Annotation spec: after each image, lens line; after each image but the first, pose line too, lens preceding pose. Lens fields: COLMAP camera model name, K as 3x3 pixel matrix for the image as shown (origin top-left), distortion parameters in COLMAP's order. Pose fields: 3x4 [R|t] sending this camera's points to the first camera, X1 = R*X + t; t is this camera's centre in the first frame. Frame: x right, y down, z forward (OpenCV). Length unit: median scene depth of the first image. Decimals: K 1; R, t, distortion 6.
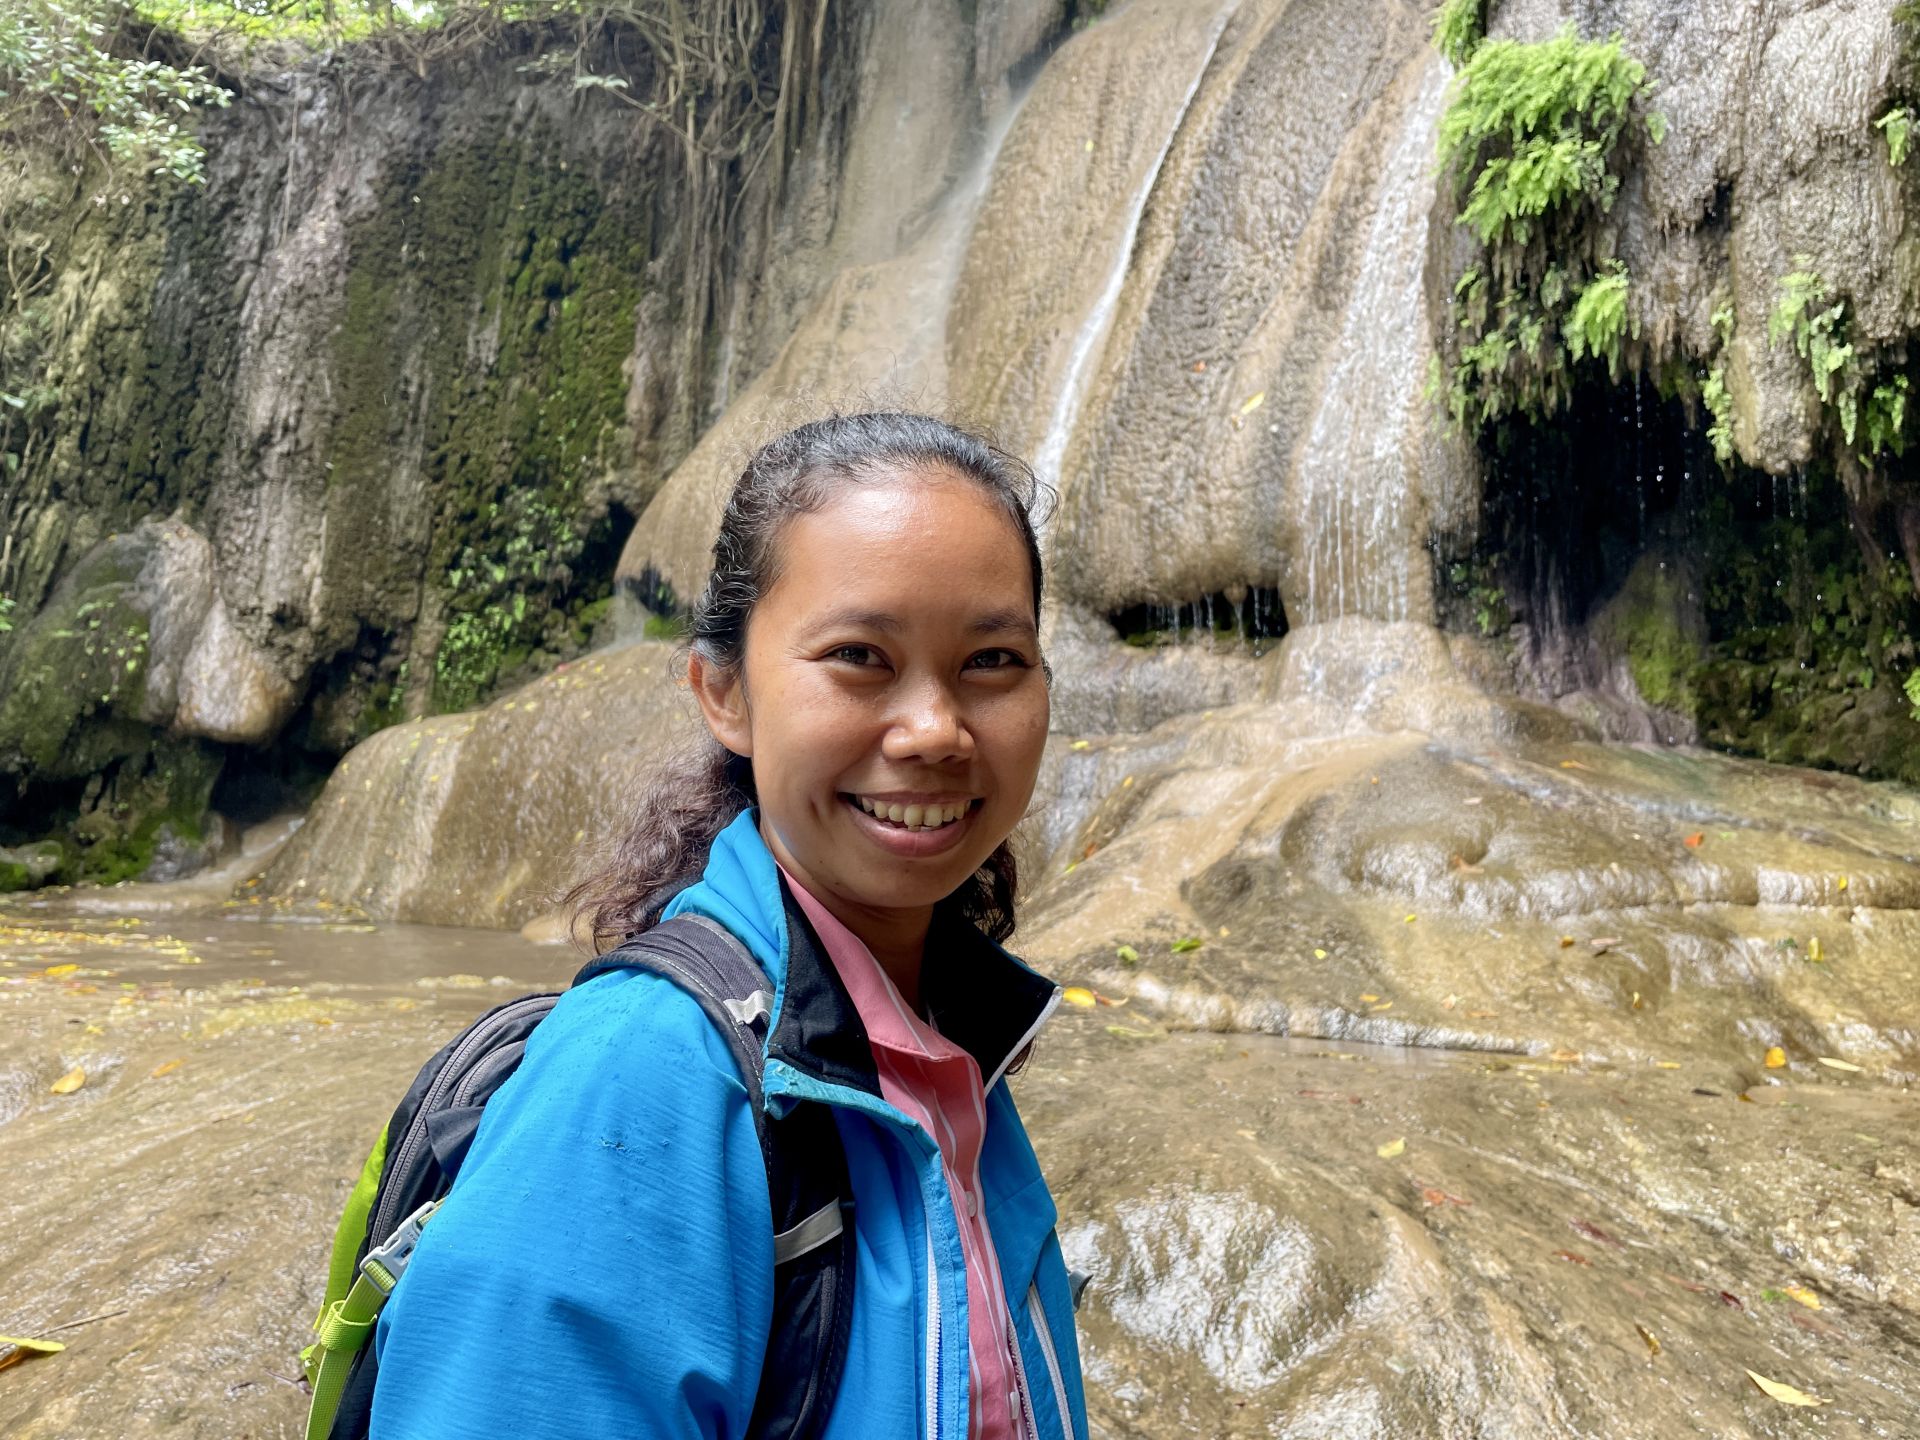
lens RADIAL K [[1441.1, 0, 986.5], [0, 1441.1, 706.3], [0, 0, 1]] dist [0.087616, -0.118292]
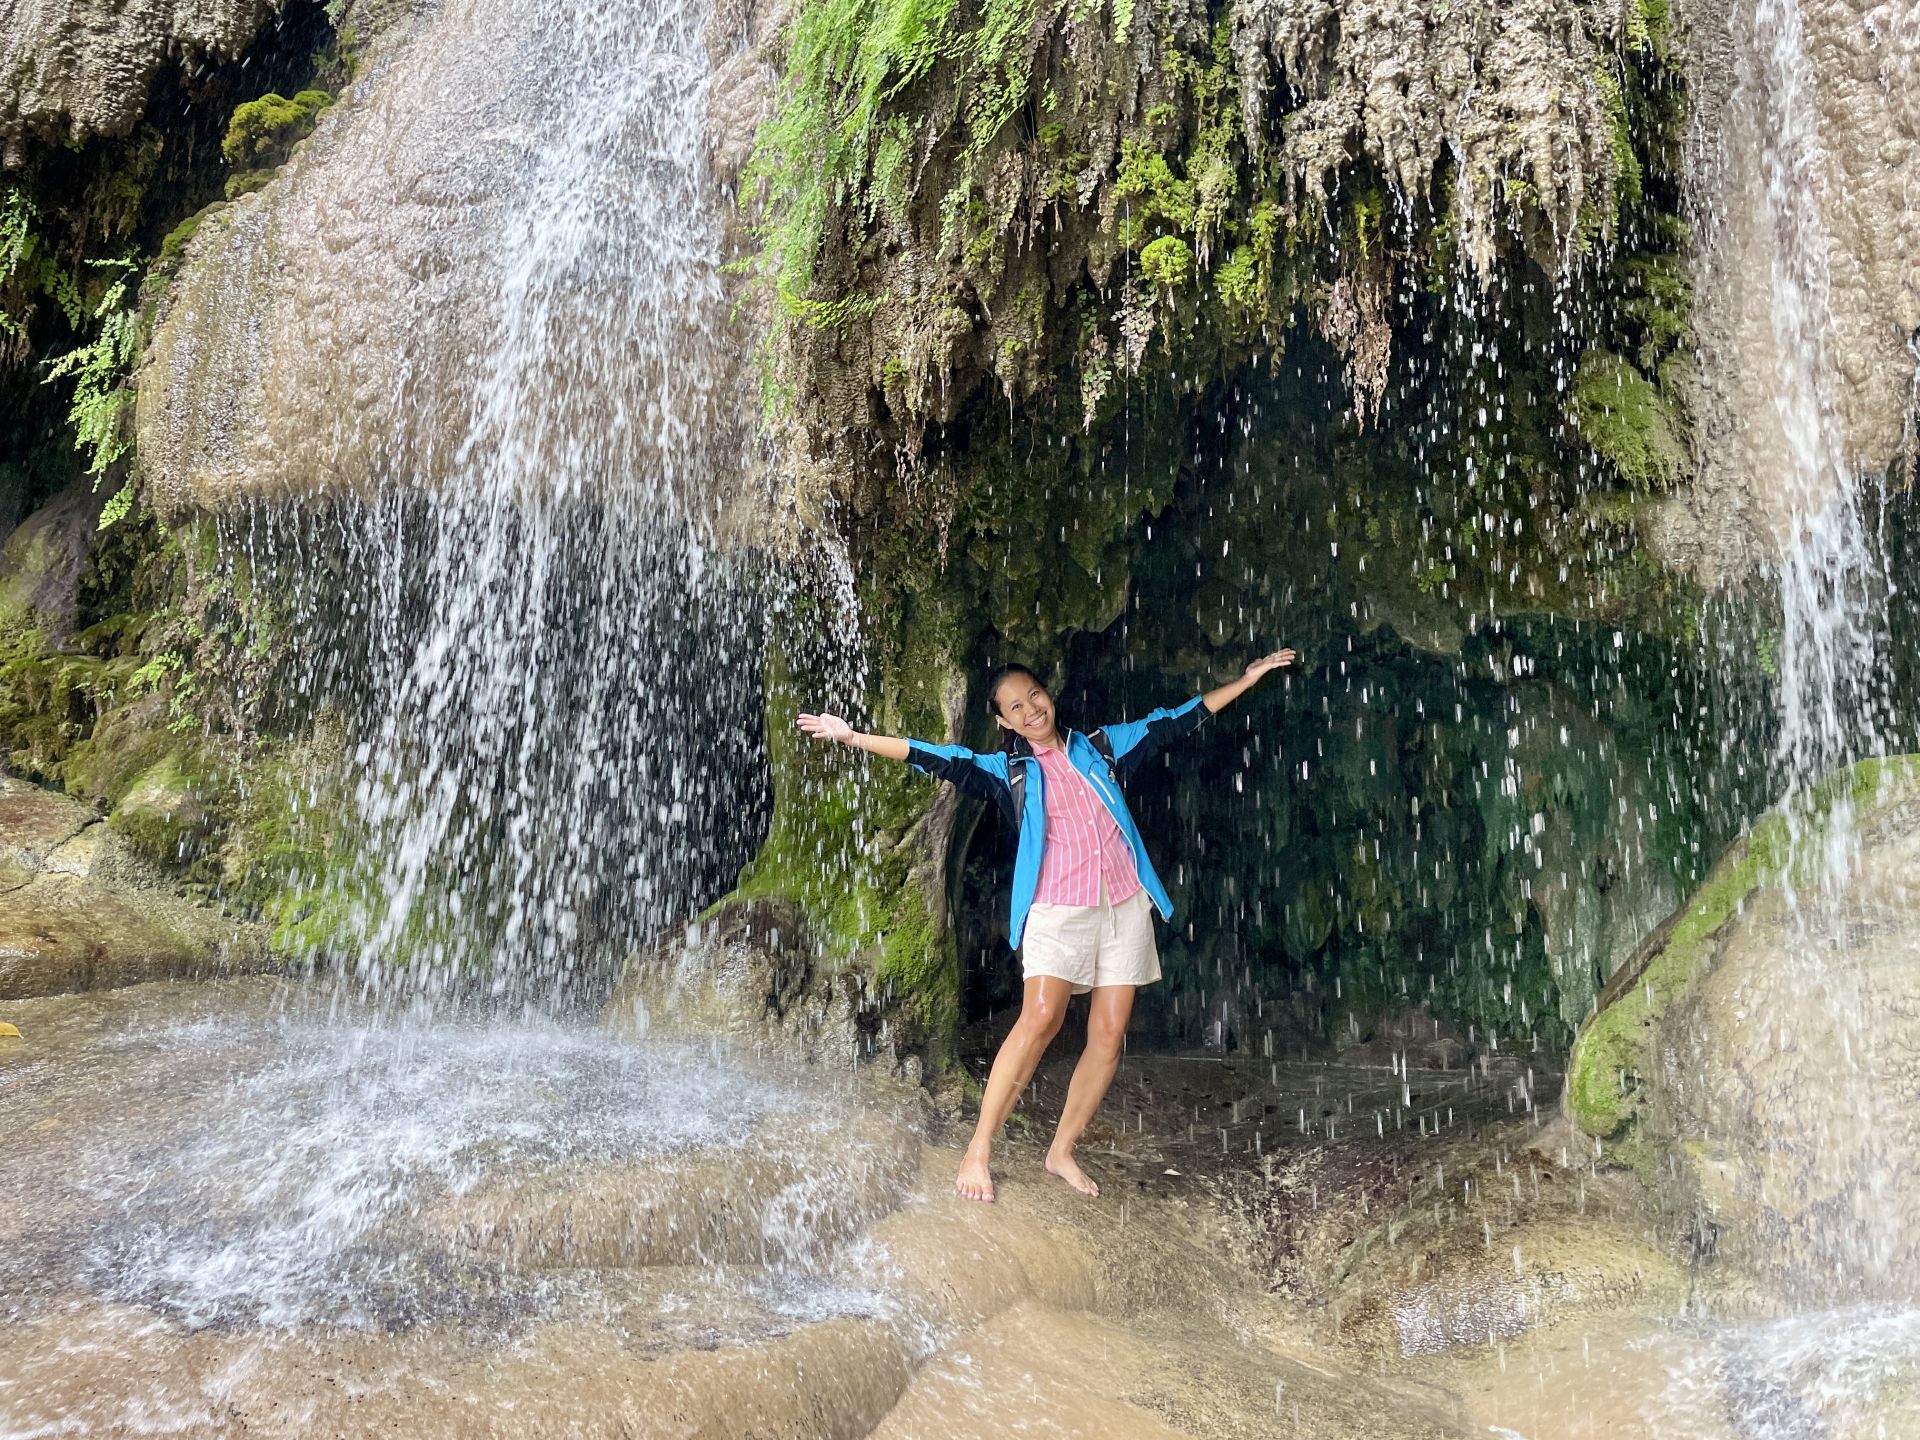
lens RADIAL K [[1441.1, 0, 966.2], [0, 1441.1, 704.3], [0, 0, 1]] dist [0.087616, -0.118292]
pose [[0.858858, 0.087514, 0.504683, 0.320054], [-0.049901, 0.994905, -0.087601, 0.020144], [-0.509778, 0.050053, 0.858849, 0.106321]]
